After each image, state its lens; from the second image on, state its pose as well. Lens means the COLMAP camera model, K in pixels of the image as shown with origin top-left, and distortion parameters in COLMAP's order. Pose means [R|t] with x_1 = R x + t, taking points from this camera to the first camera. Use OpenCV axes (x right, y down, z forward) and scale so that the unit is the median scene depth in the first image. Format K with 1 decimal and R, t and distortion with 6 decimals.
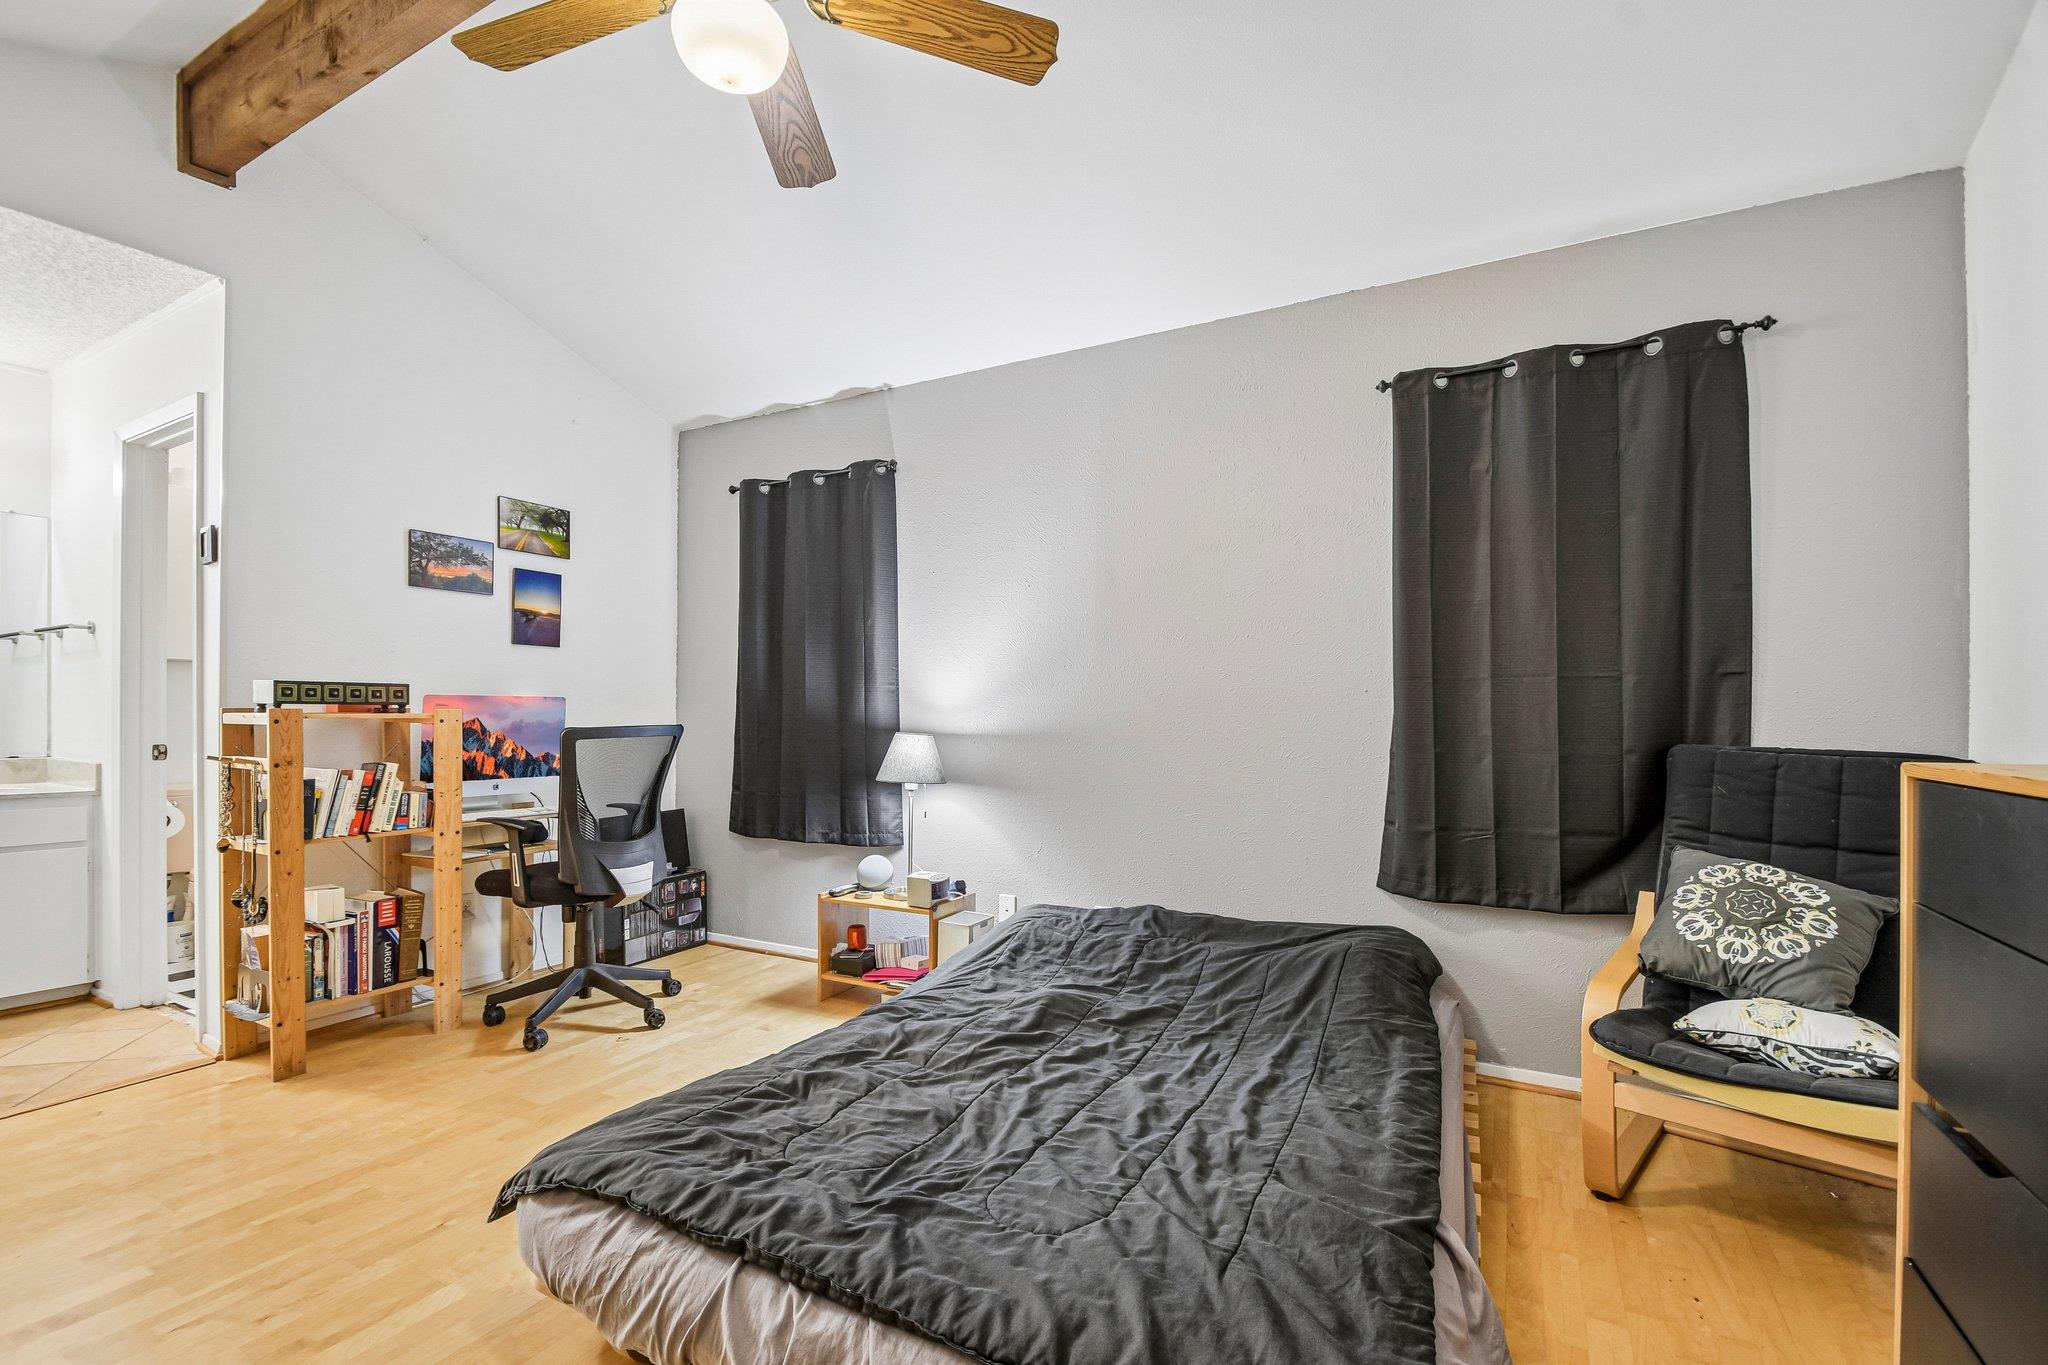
lens RADIAL K [[906.6, 0, 1017.8], [0, 906.6, 700.6], [0, 0, 1]] dist [0.006578, -0.011605]
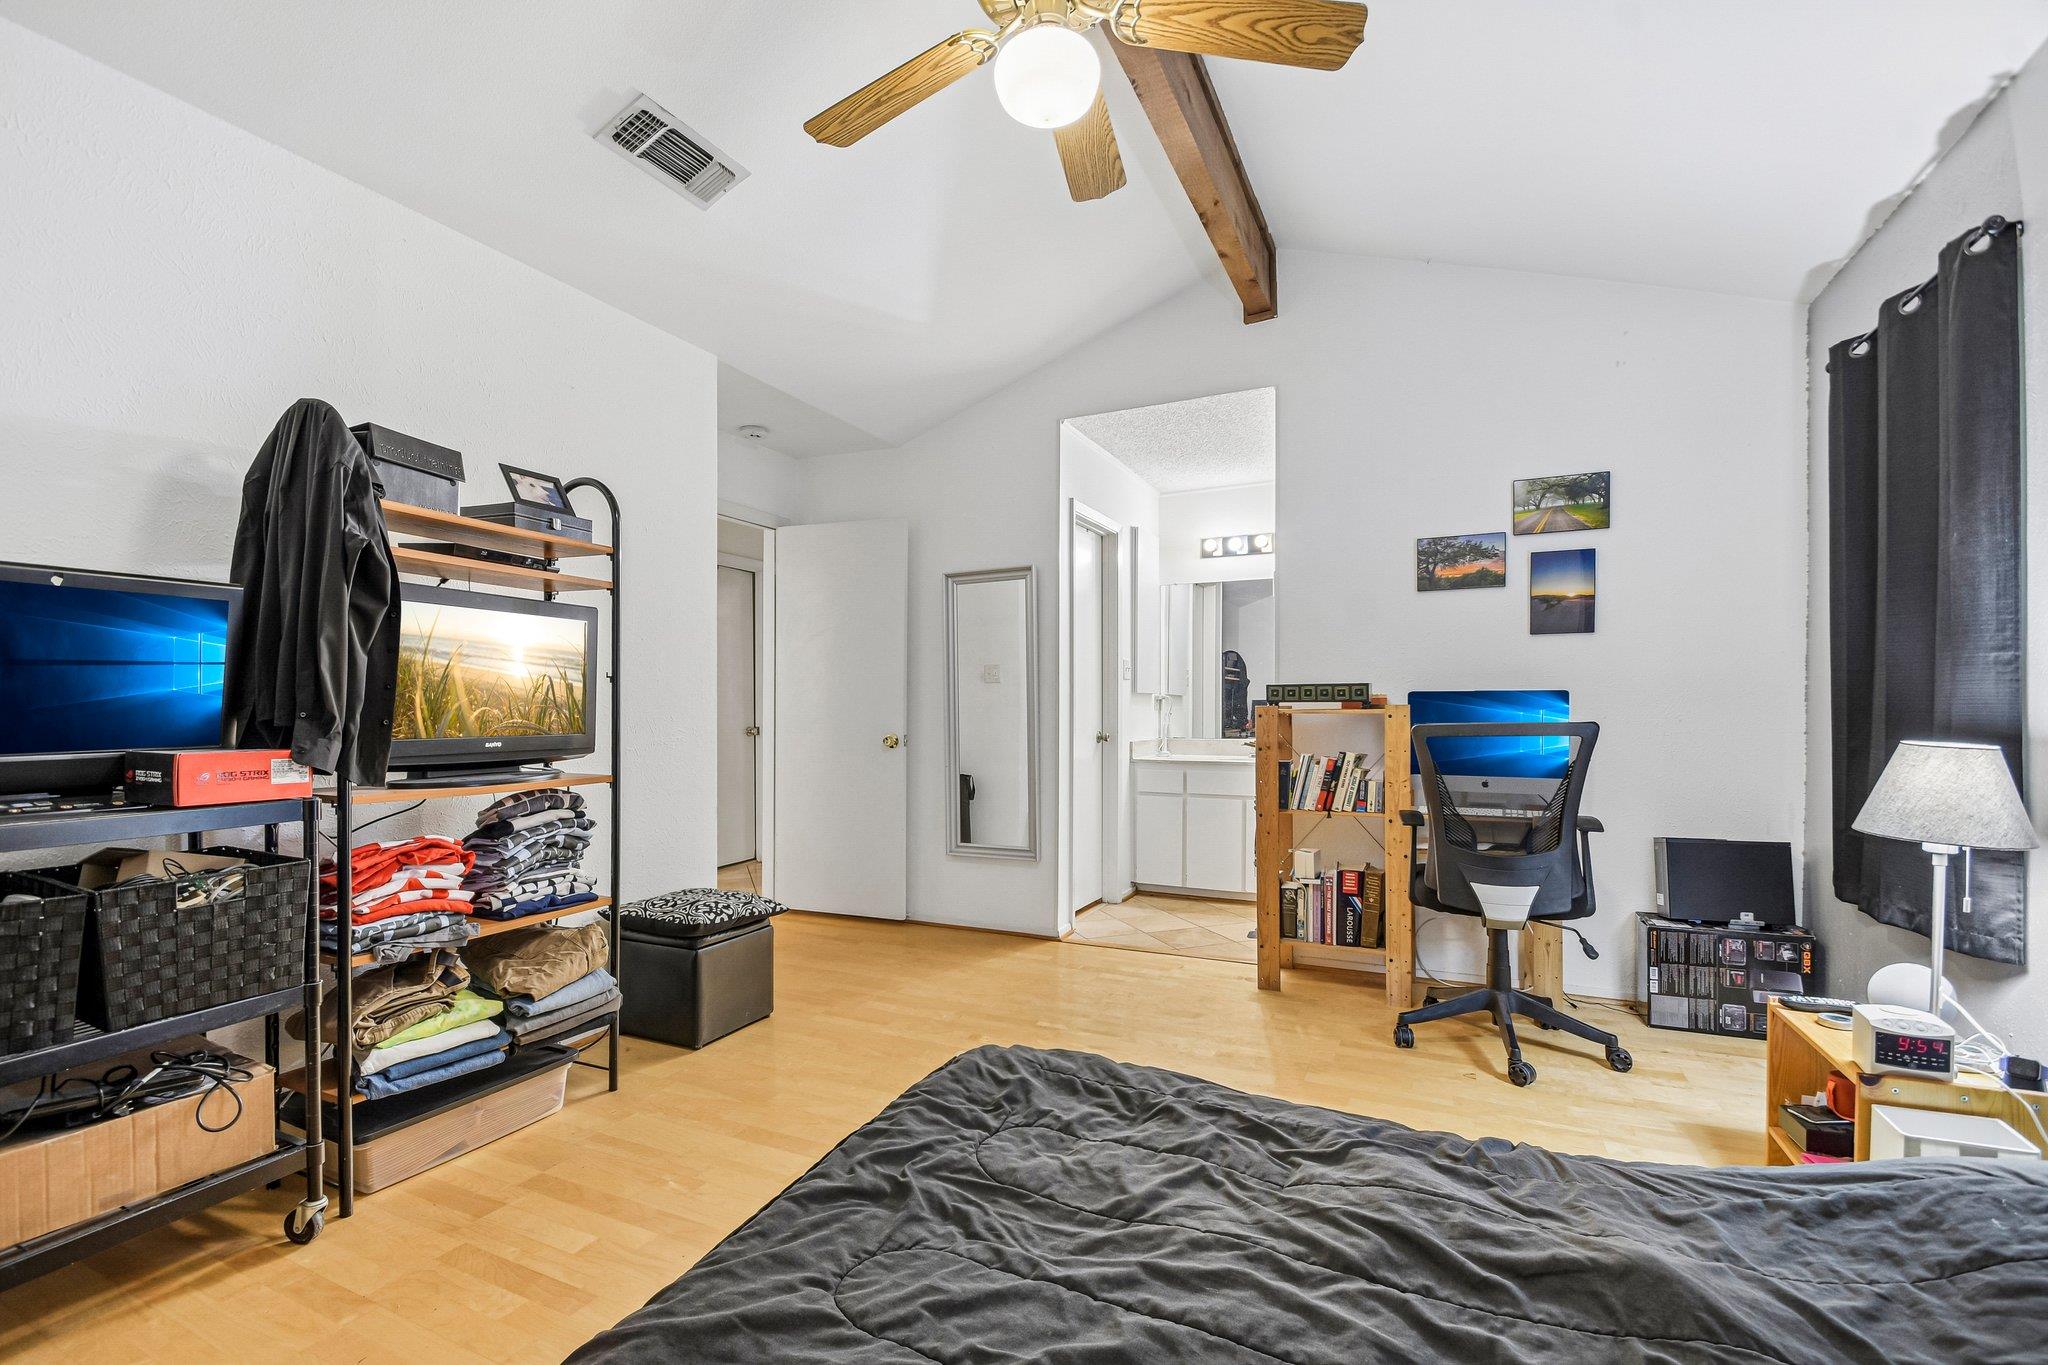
lens RADIAL K [[906.6, 0, 1021.2], [0, 906.6, 703.1], [0, 0, 1]] dist [0.006578, -0.011605]
pose [[0.048358, -0.011570, -0.998763, 0.386027], [0.016951, 0.999798, -0.010761, 0.010522], [0.998686, -0.016410, 0.048545, 0.470319]]
